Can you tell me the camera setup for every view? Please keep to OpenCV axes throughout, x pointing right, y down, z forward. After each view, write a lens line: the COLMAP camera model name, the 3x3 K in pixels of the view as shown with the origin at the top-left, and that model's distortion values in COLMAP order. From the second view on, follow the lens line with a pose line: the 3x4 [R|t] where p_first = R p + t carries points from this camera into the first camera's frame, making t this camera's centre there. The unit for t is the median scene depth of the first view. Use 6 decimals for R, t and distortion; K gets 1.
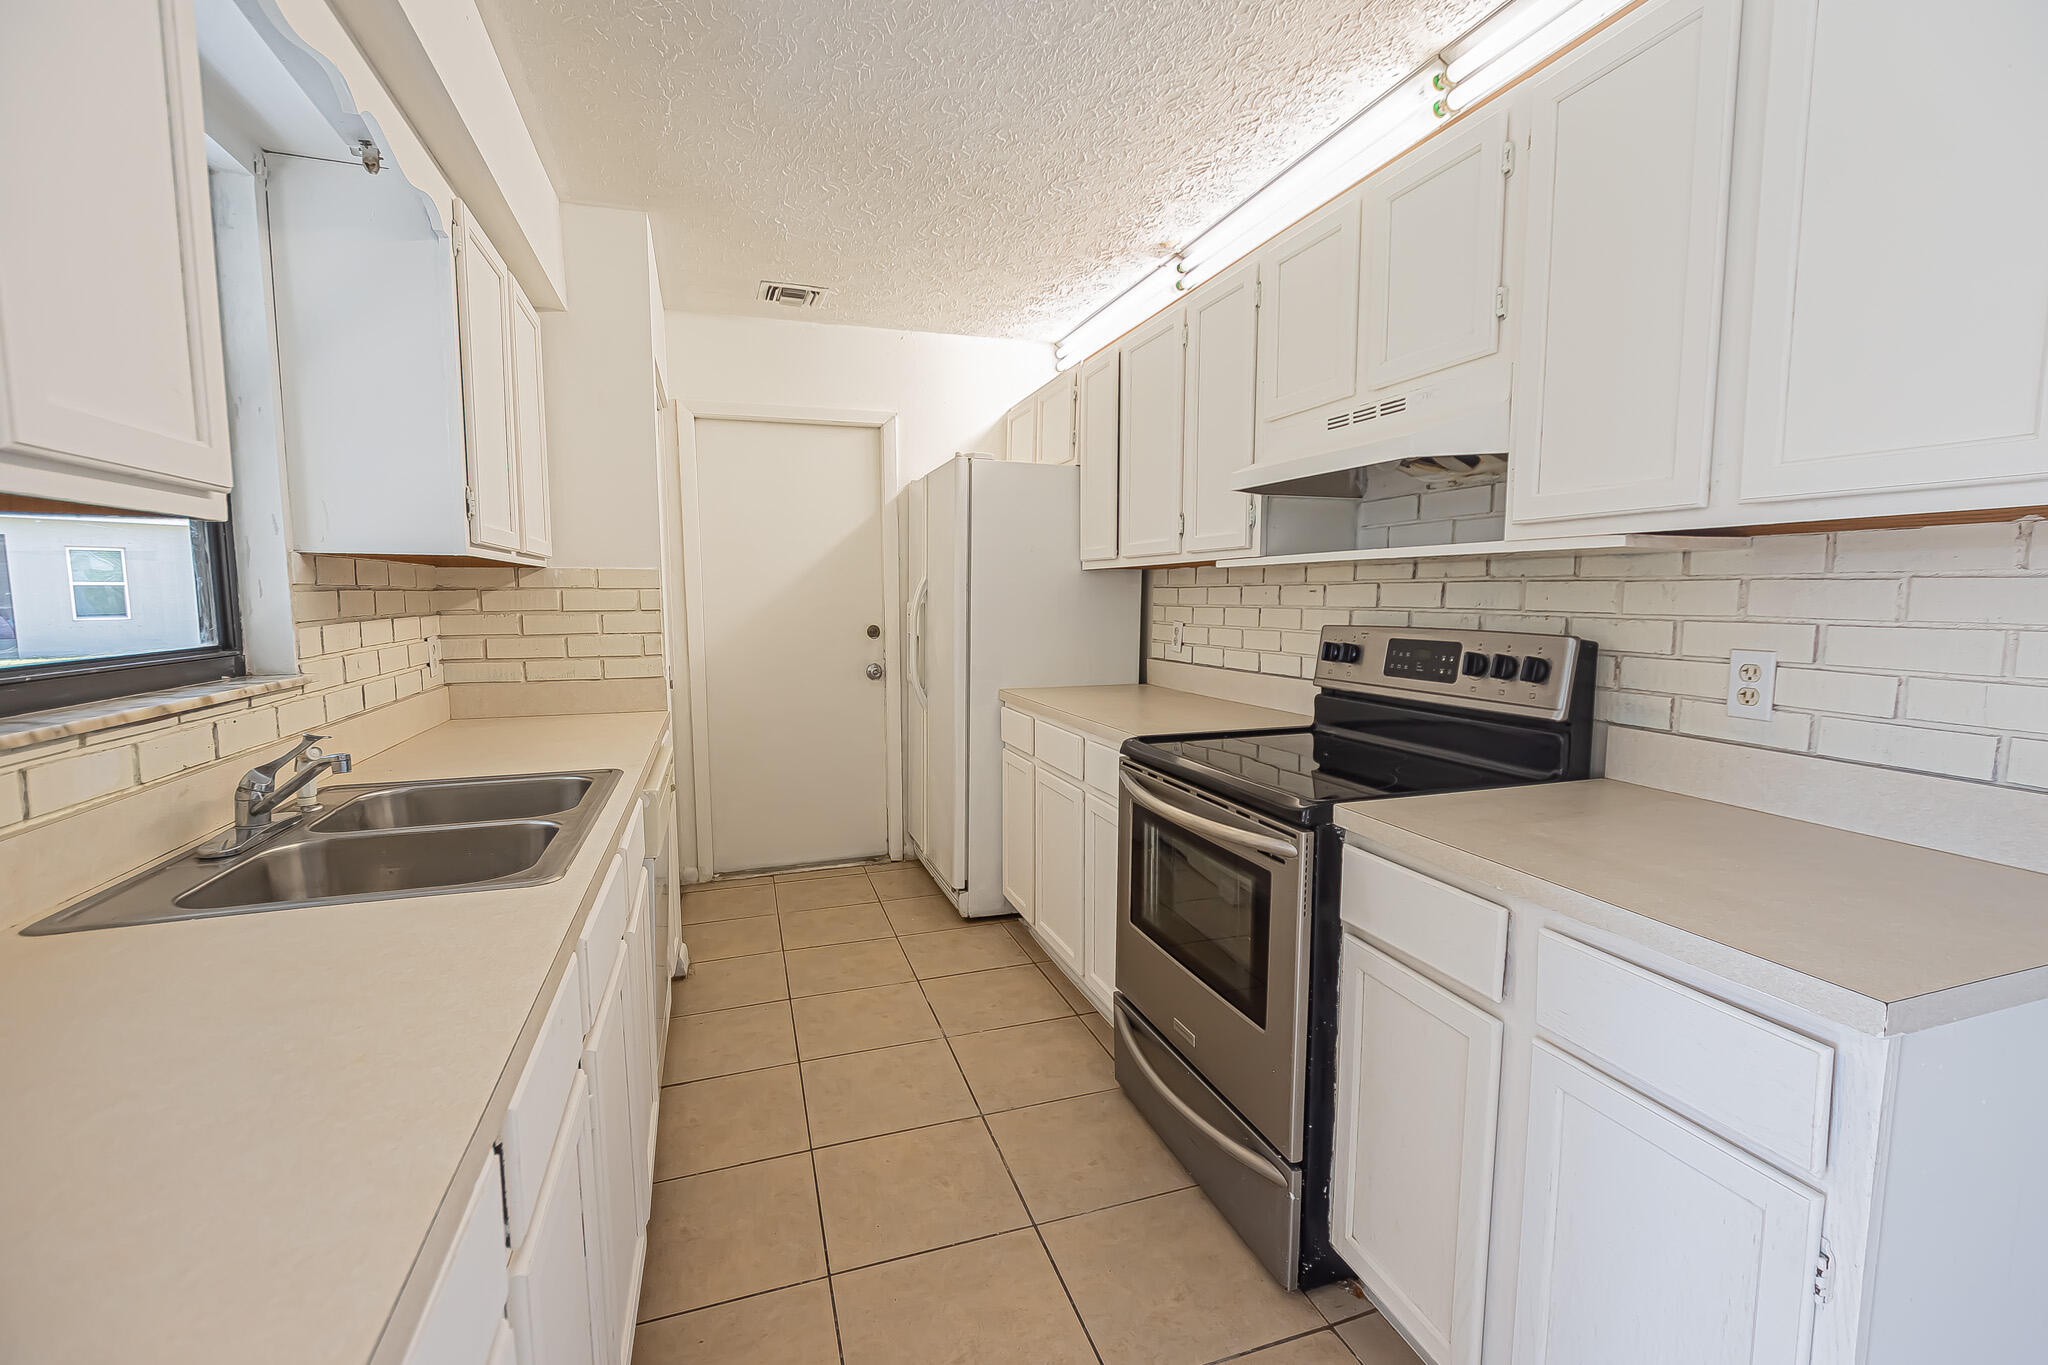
lens RADIAL K [[903.0, 0, 1040.8], [0, 903.0, 685.2], [0, 0, 1]] dist [0.002608, -0.001217]
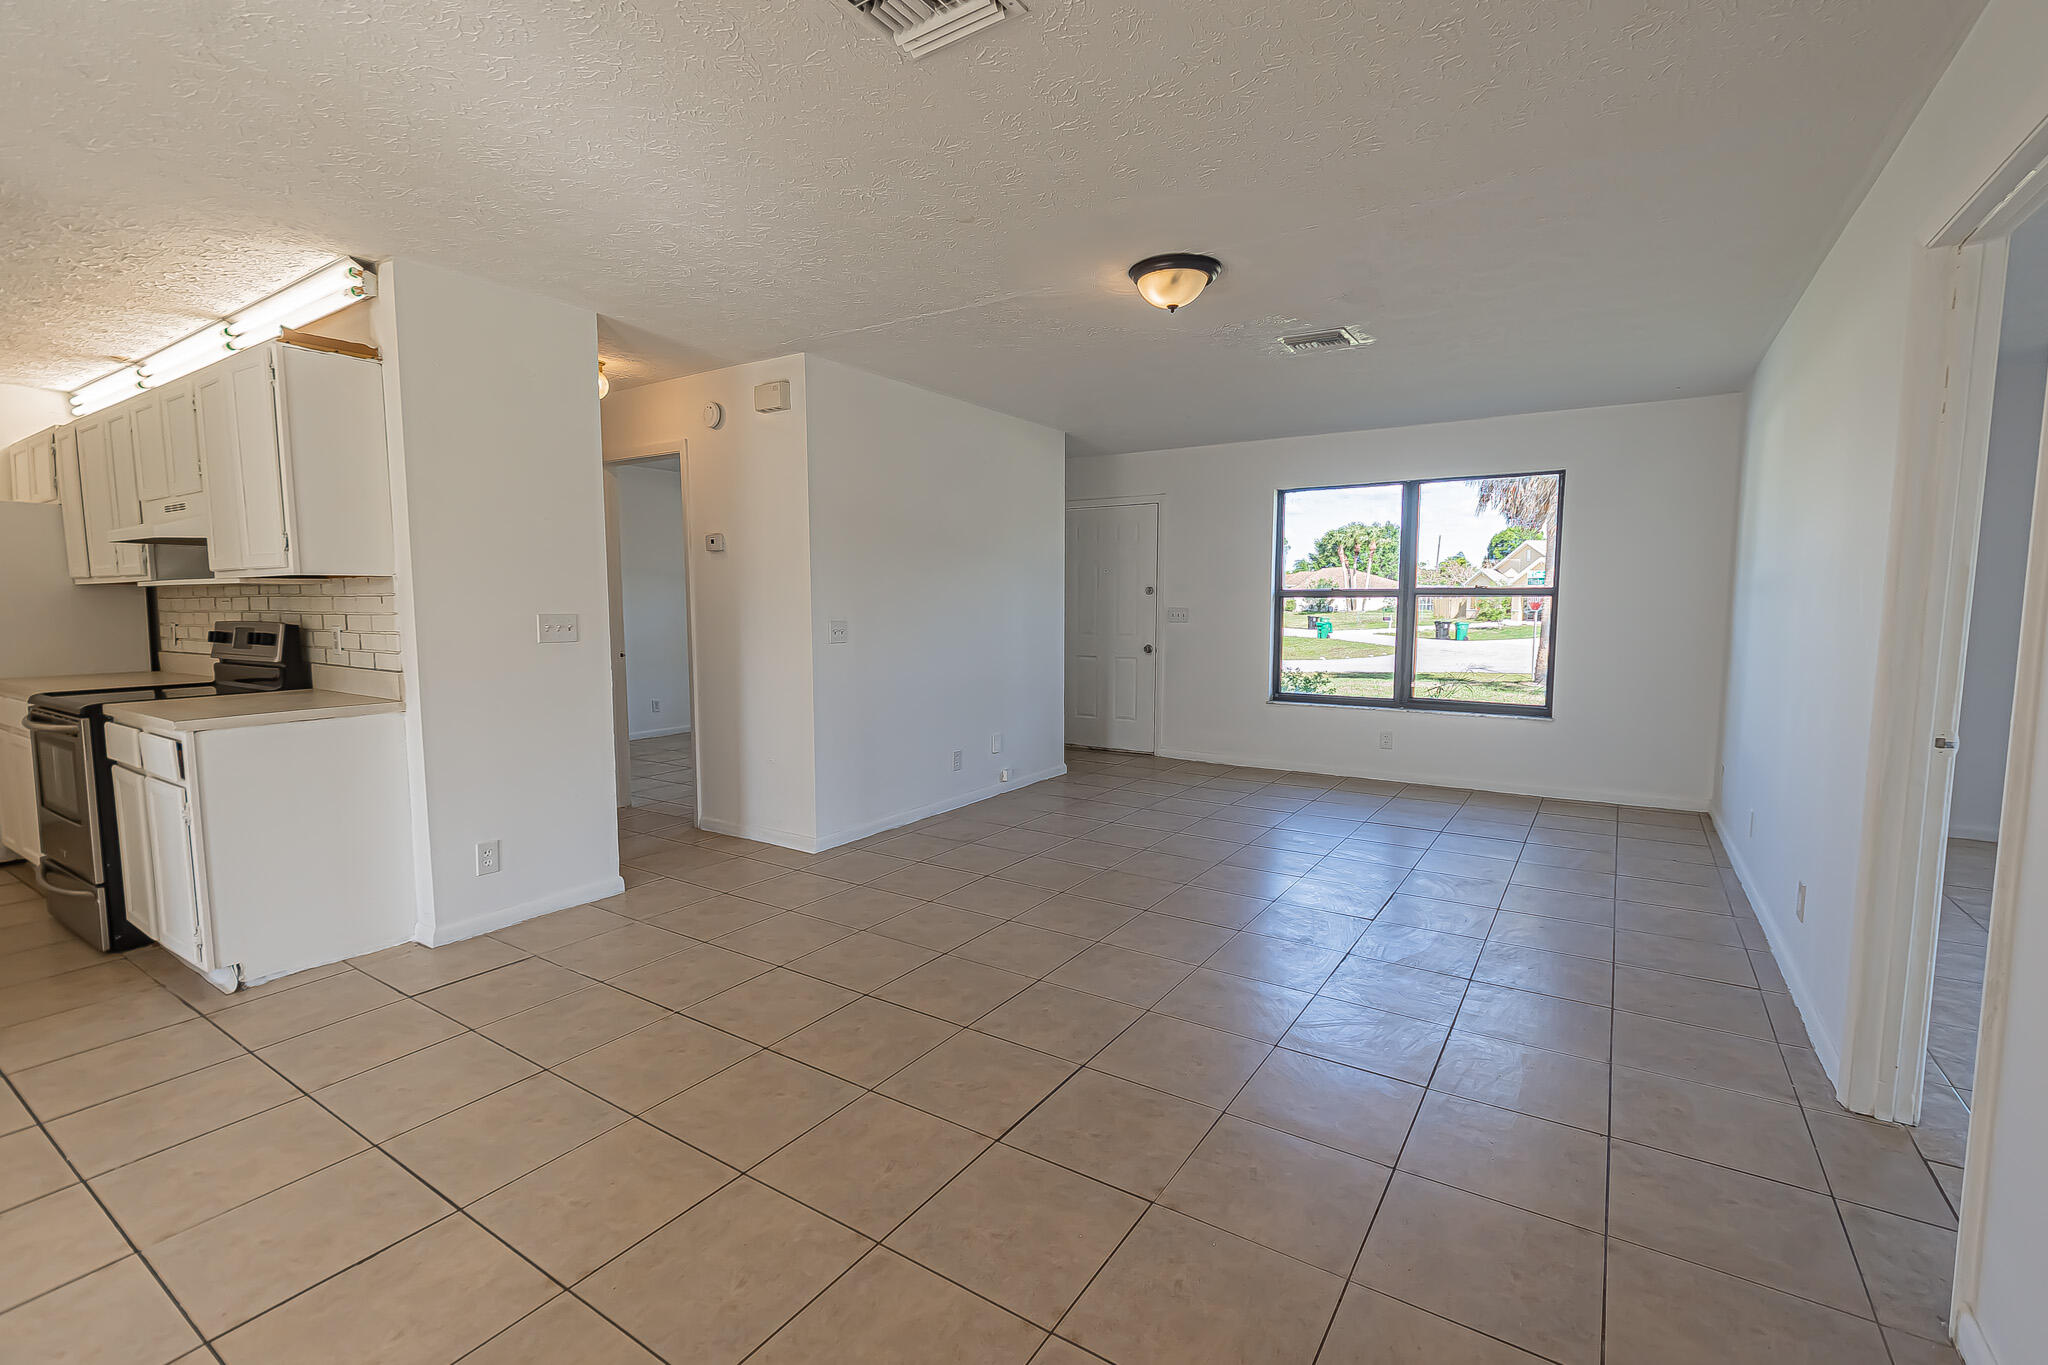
lens RADIAL K [[903.0, 0, 1032.7], [0, 903.0, 677.6], [0, 0, 1]] dist [0.002608, -0.001217]
pose [[0.786913, -0.058408, 0.614294, 0.661032], [0.066999, 0.997712, 0.009039, 0.174761], [-0.613416, 0.034044, 0.789025, -1.769120]]
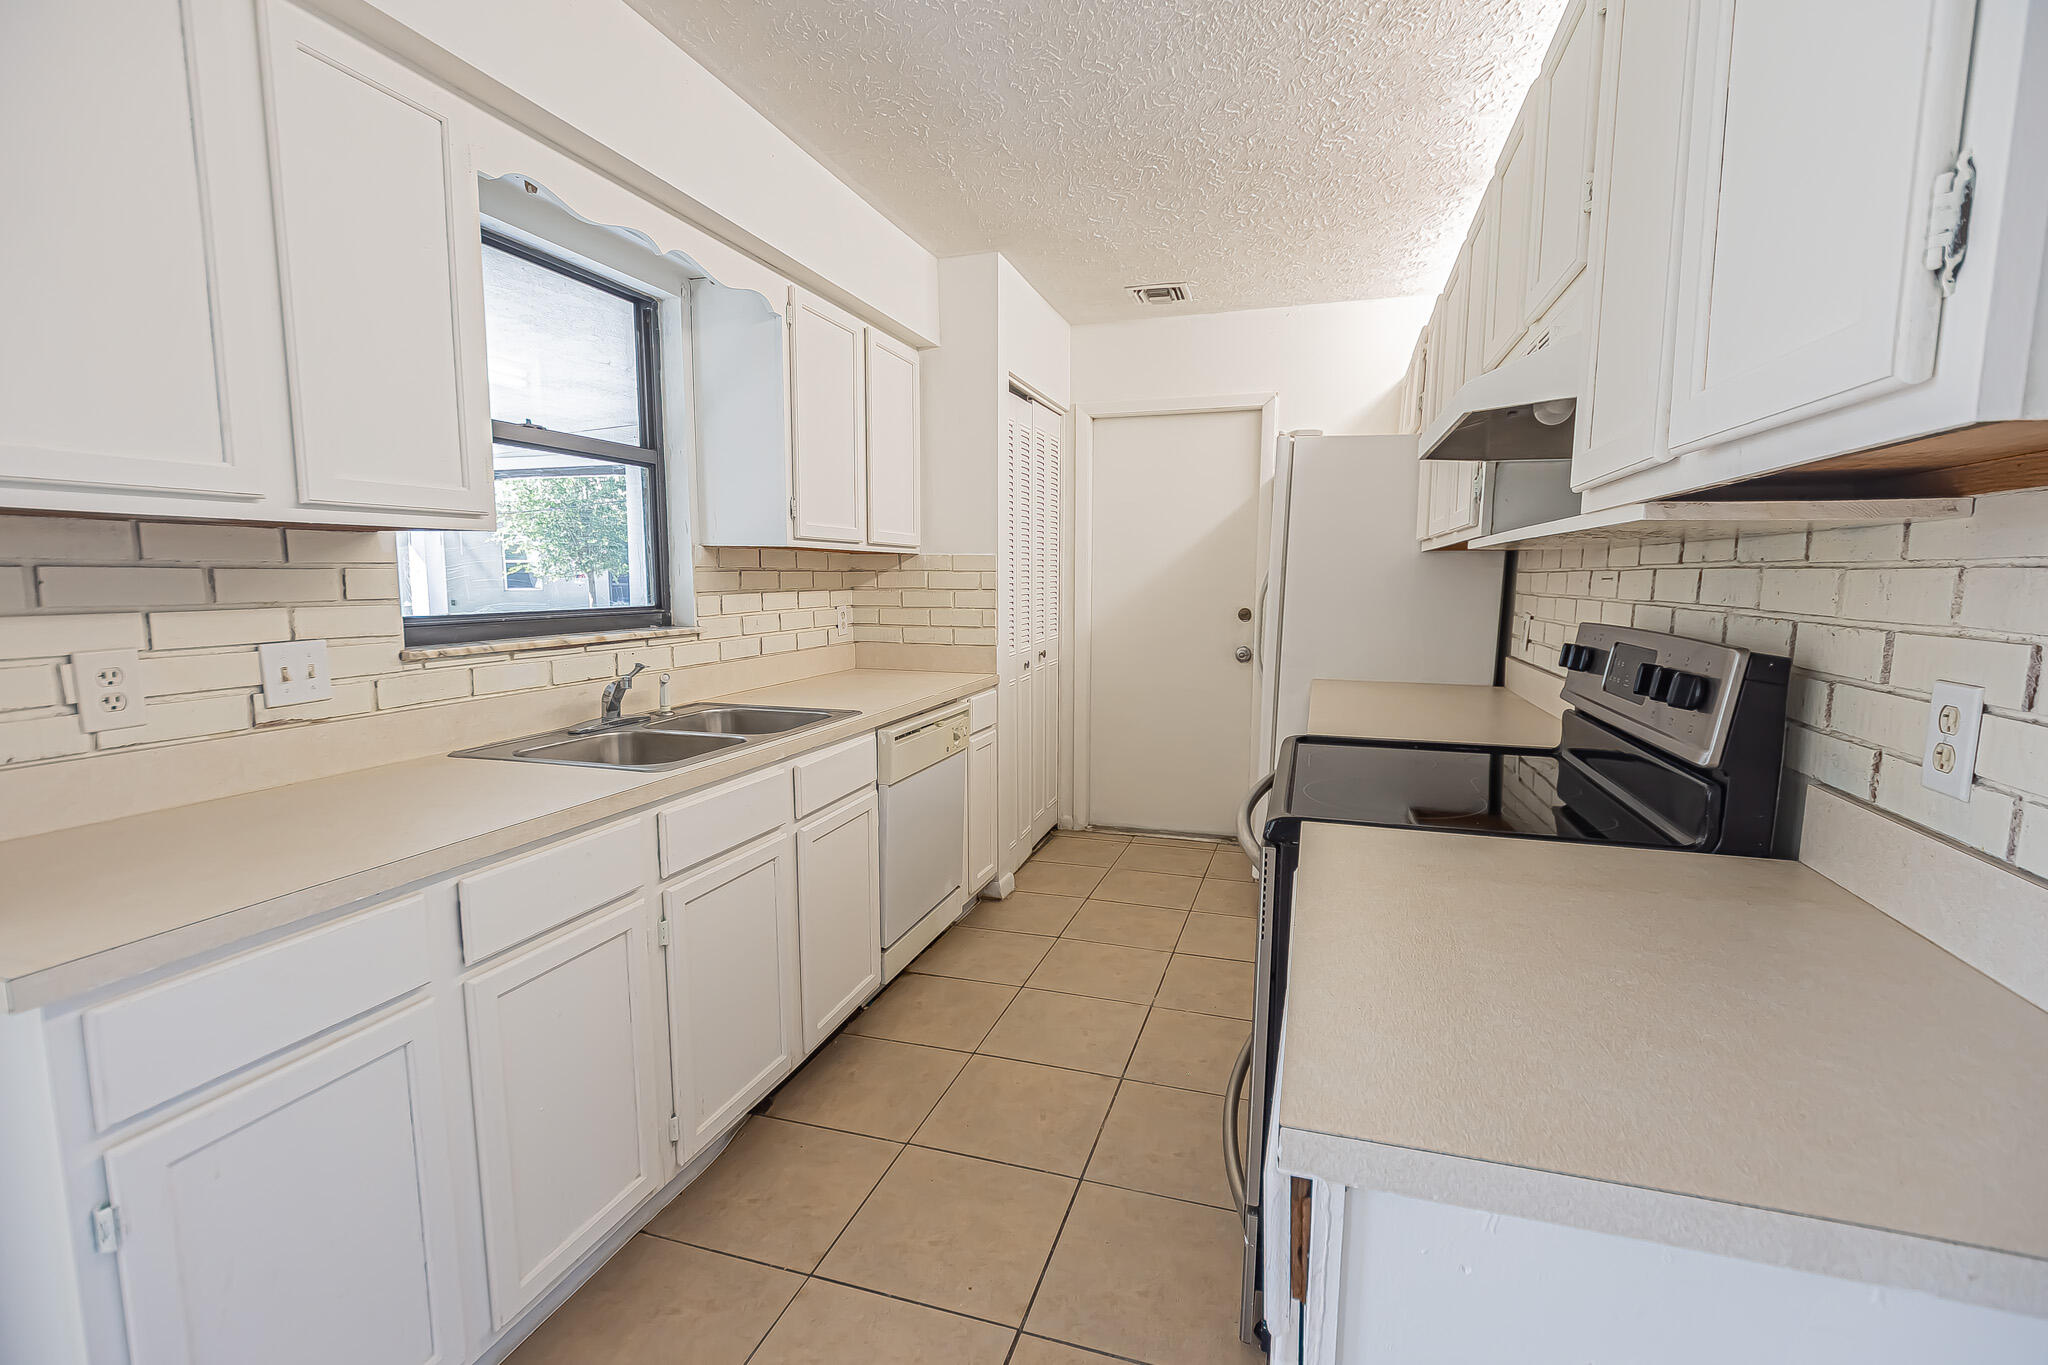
lens RADIAL K [[903.0, 0, 1033.1], [0, 903.0, 684.4], [0, 0, 1]] dist [0.002608, -0.001217]
pose [[0.804586, 0.079150, -0.588537, 0.558510], [-0.067922, 0.996839, 0.041206, -0.017748], [0.589939, 0.006821, 0.807419, 0.120714]]
